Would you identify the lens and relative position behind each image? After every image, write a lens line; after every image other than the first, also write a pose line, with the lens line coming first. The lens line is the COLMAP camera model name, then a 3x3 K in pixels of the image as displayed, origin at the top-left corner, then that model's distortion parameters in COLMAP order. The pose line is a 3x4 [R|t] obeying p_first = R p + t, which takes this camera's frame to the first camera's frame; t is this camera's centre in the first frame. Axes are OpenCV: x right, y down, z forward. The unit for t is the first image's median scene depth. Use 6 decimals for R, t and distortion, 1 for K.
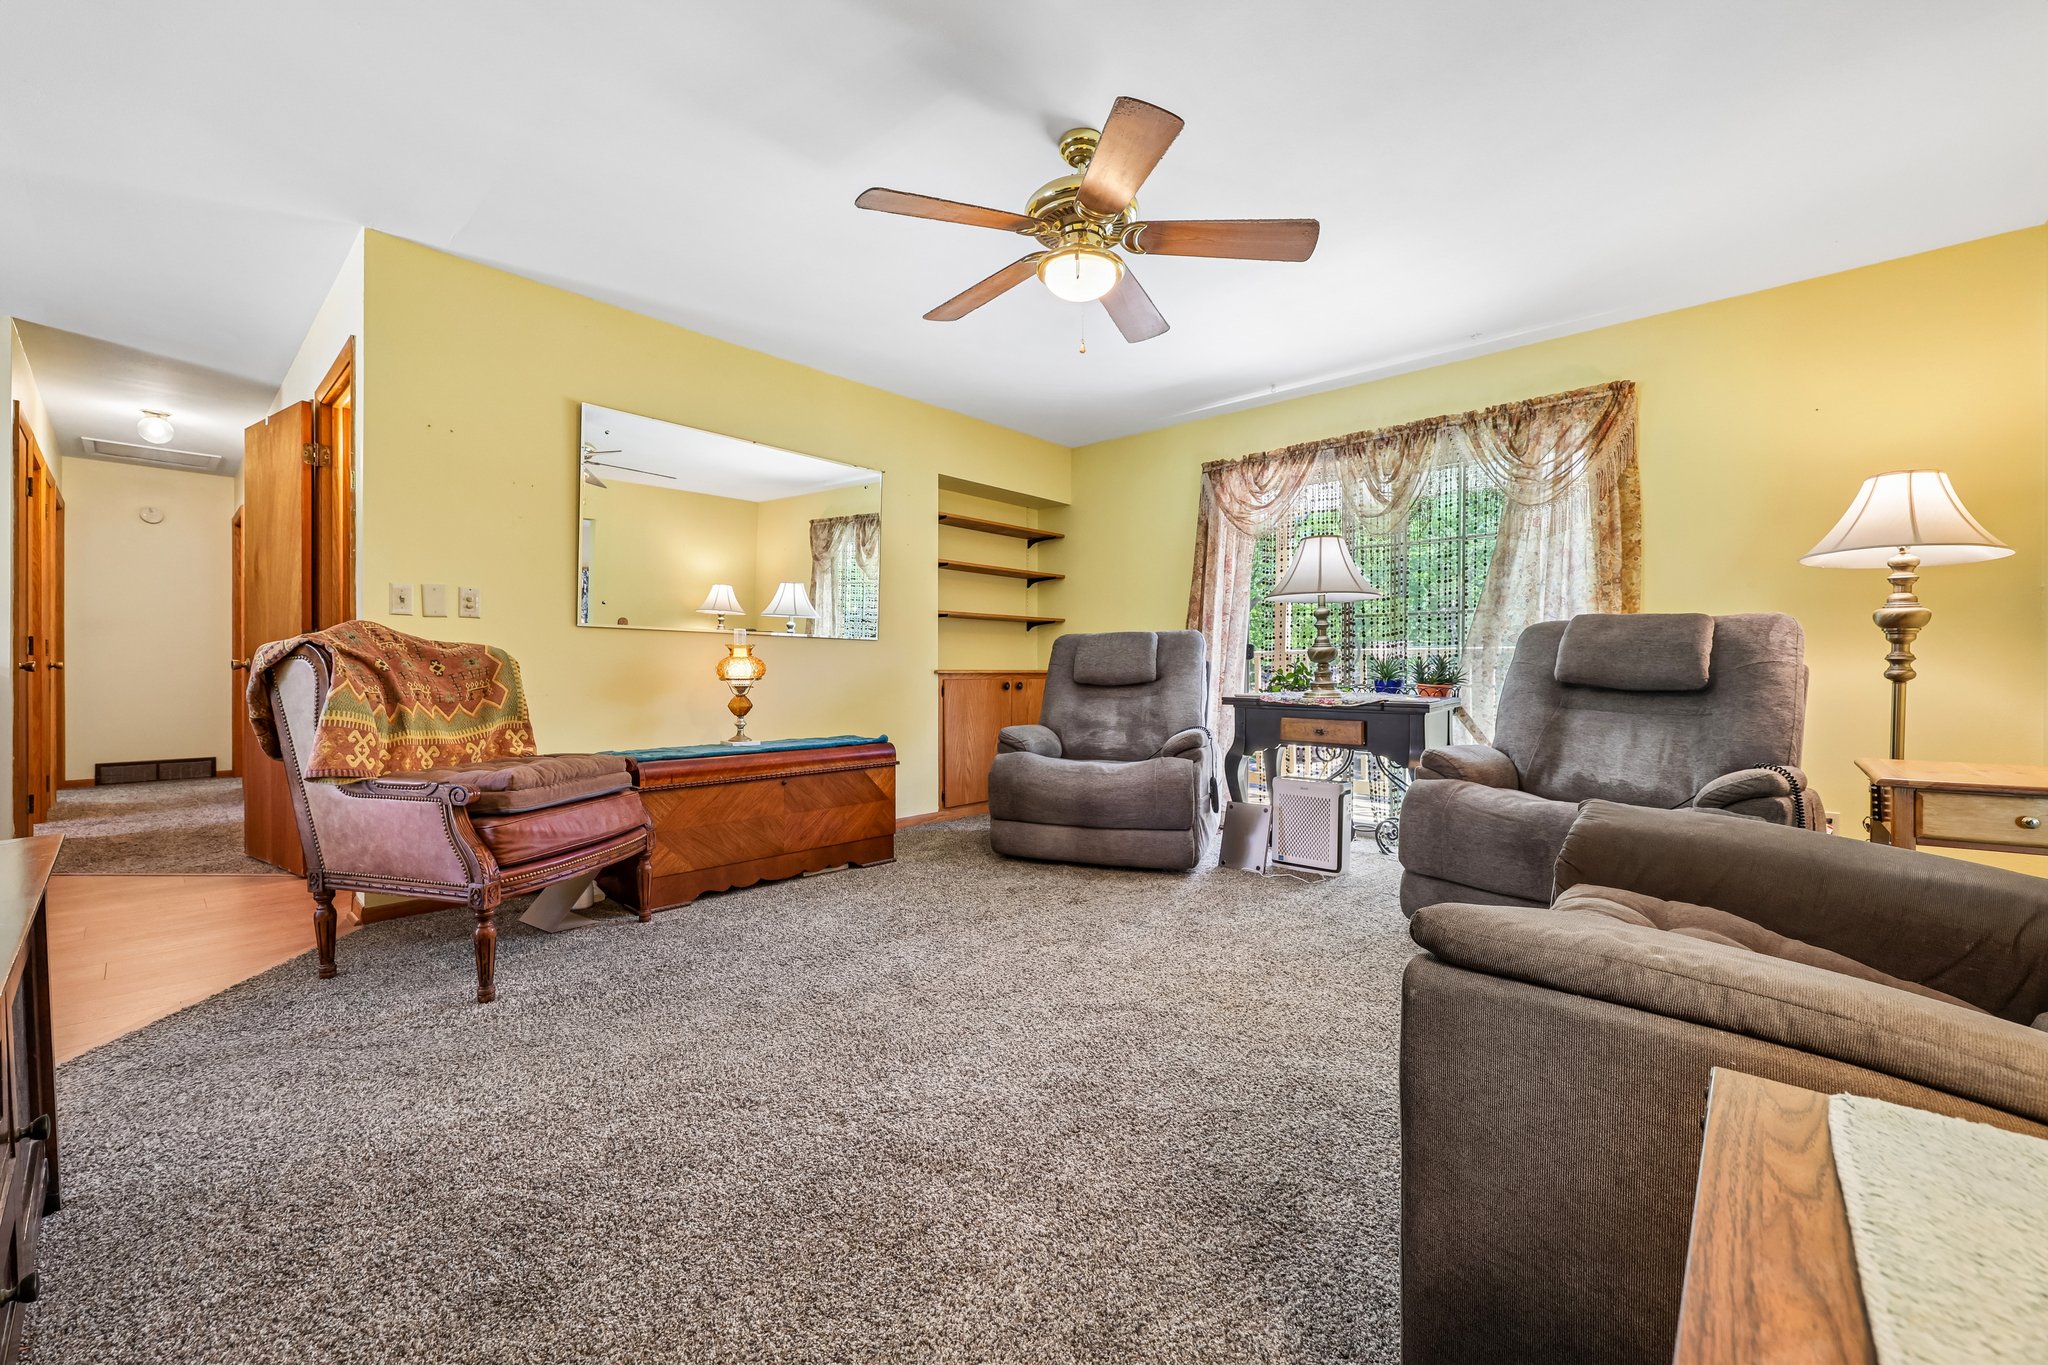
lens RADIAL K [[826.3, 0, 1021.6], [0, 826.3, 667.7], [0, 0, 1]] dist [0.000576, 0.000236]
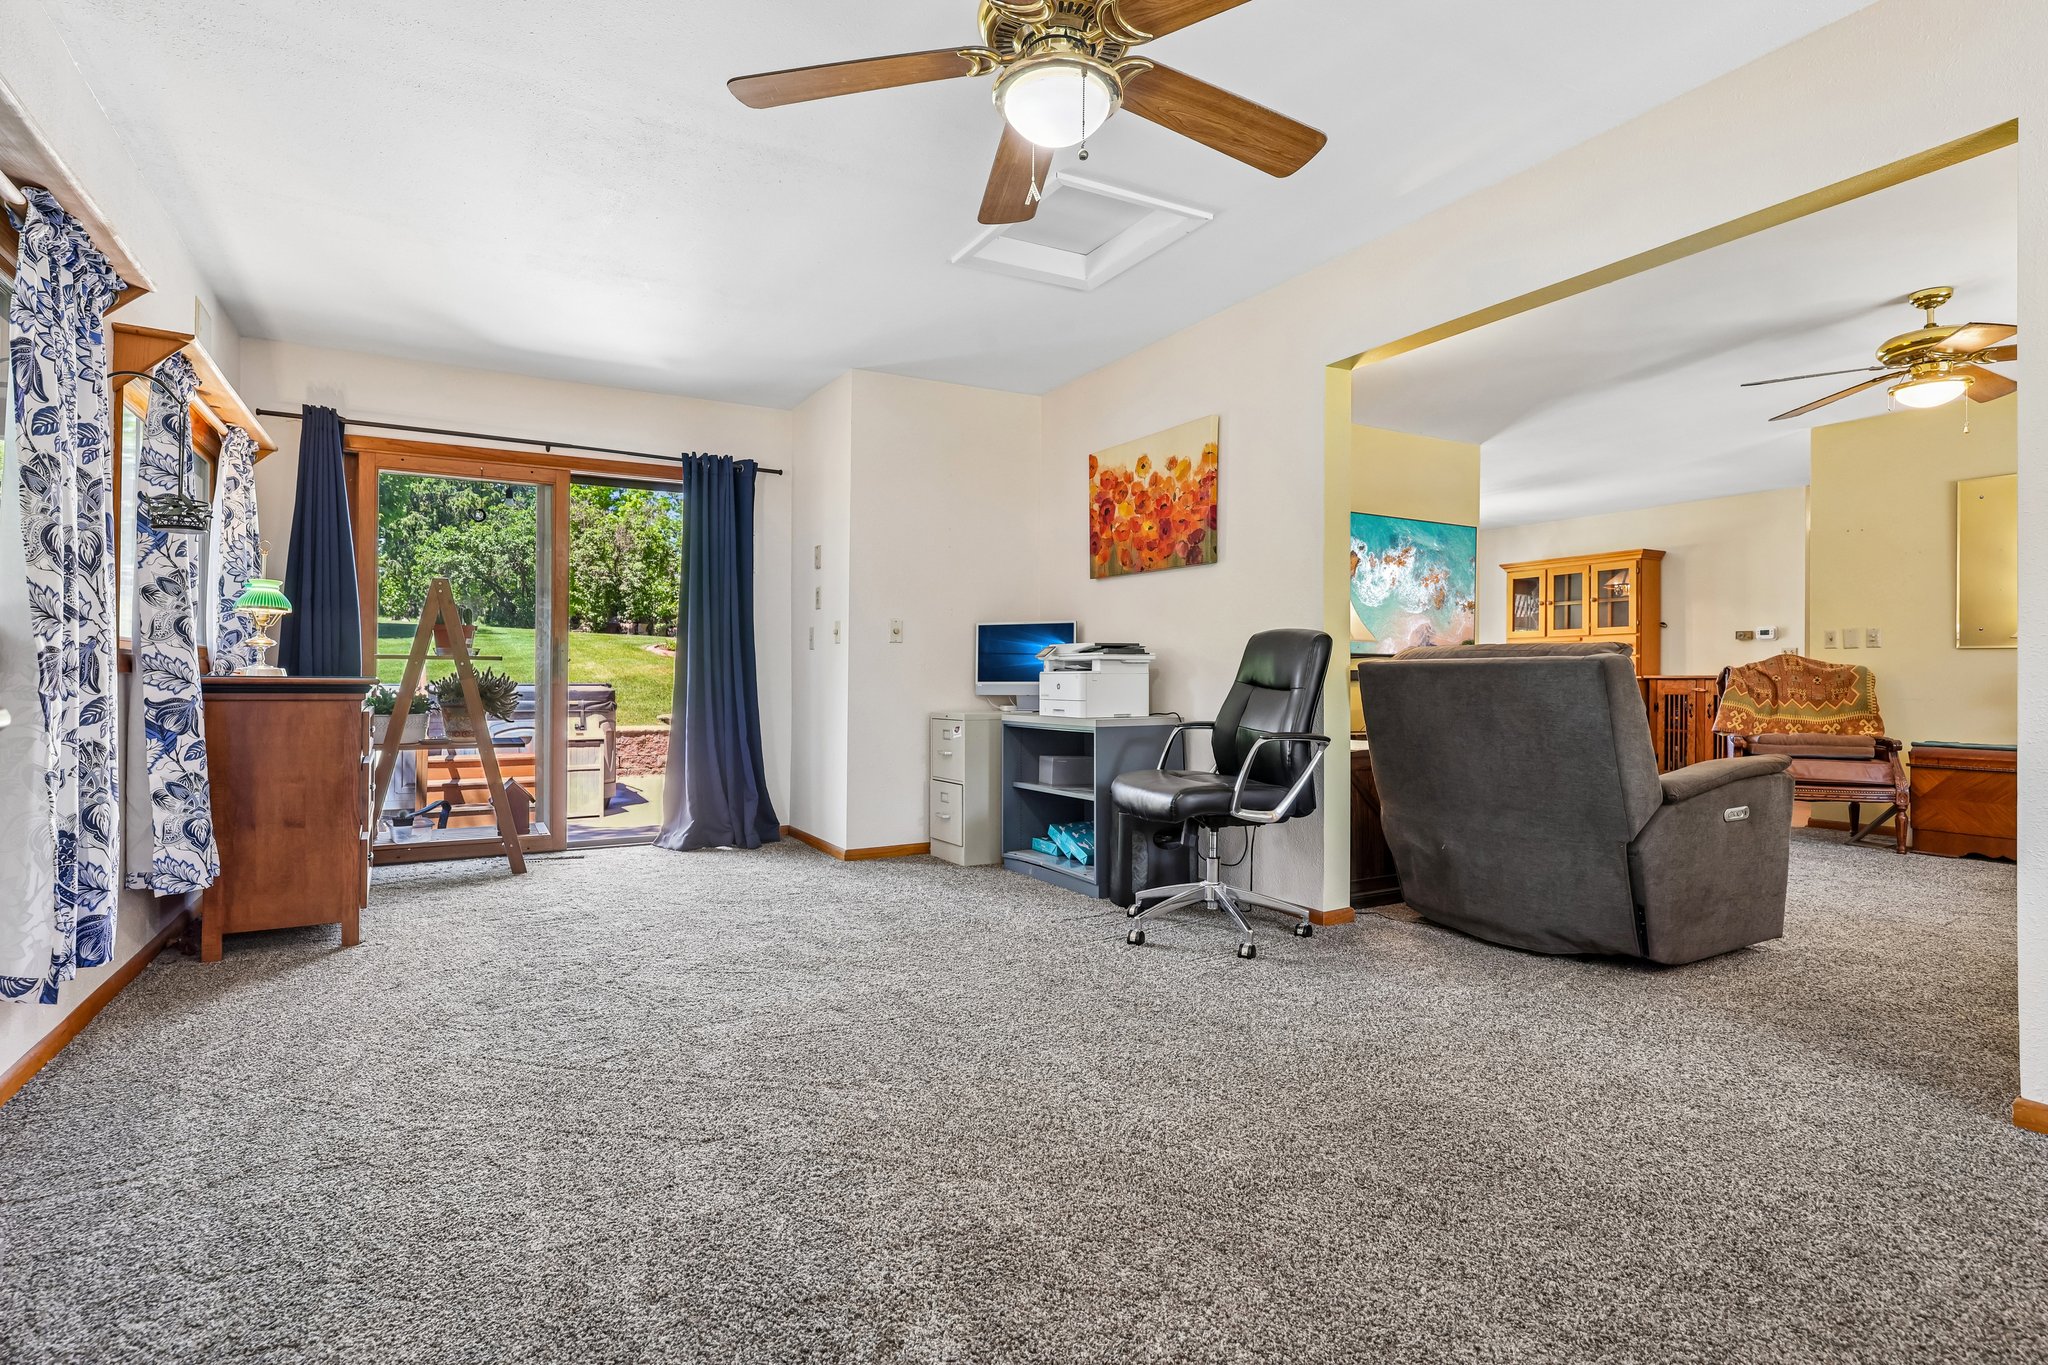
lens RADIAL K [[1000.3, 0, 1028.2], [0, 1000.3, 666.6], [0, 0, 1]] dist [-0.000441, -0.000066]
pose [[-0.306330, -0.011532, -0.951856, 1.369047], [-0.006052, 0.999930, -0.010167, 0.002711], [0.951906, 0.002646, -0.306378, 0.062204]]
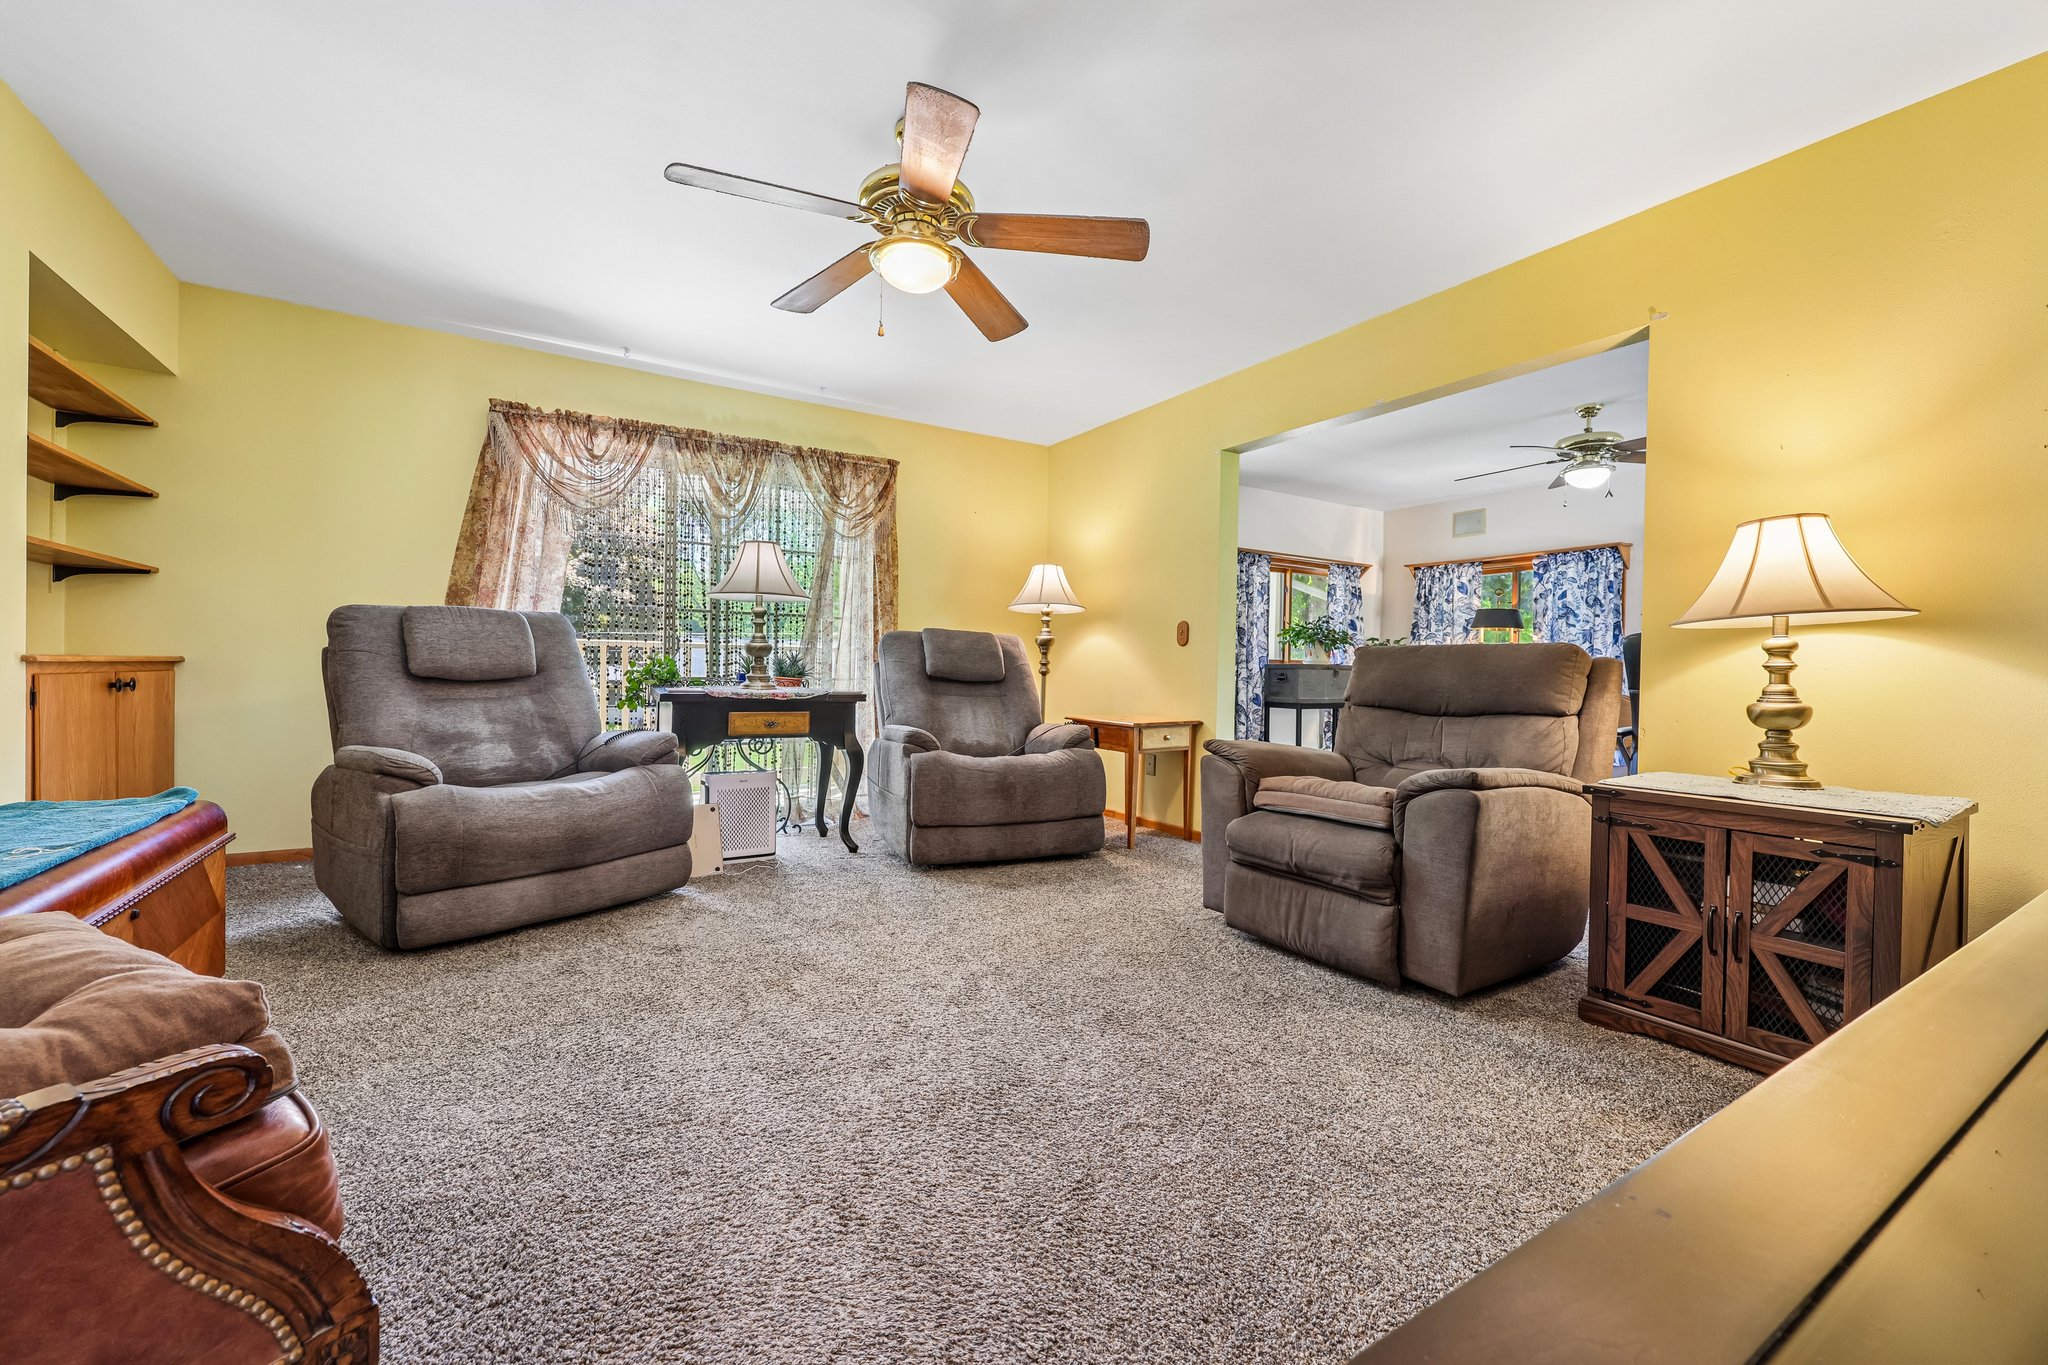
lens RADIAL K [[834.8, 0, 1015.8], [0, 834.8, 675.8], [0, 0, 1]] dist [-0.000129, -0.000073]
pose [[0.260775, -0.005879, 0.965382, -0.568971], [-0.017136, 0.999796, 0.010717, -0.000683], [-0.965247, -0.019338, 0.260621, 0.413621]]
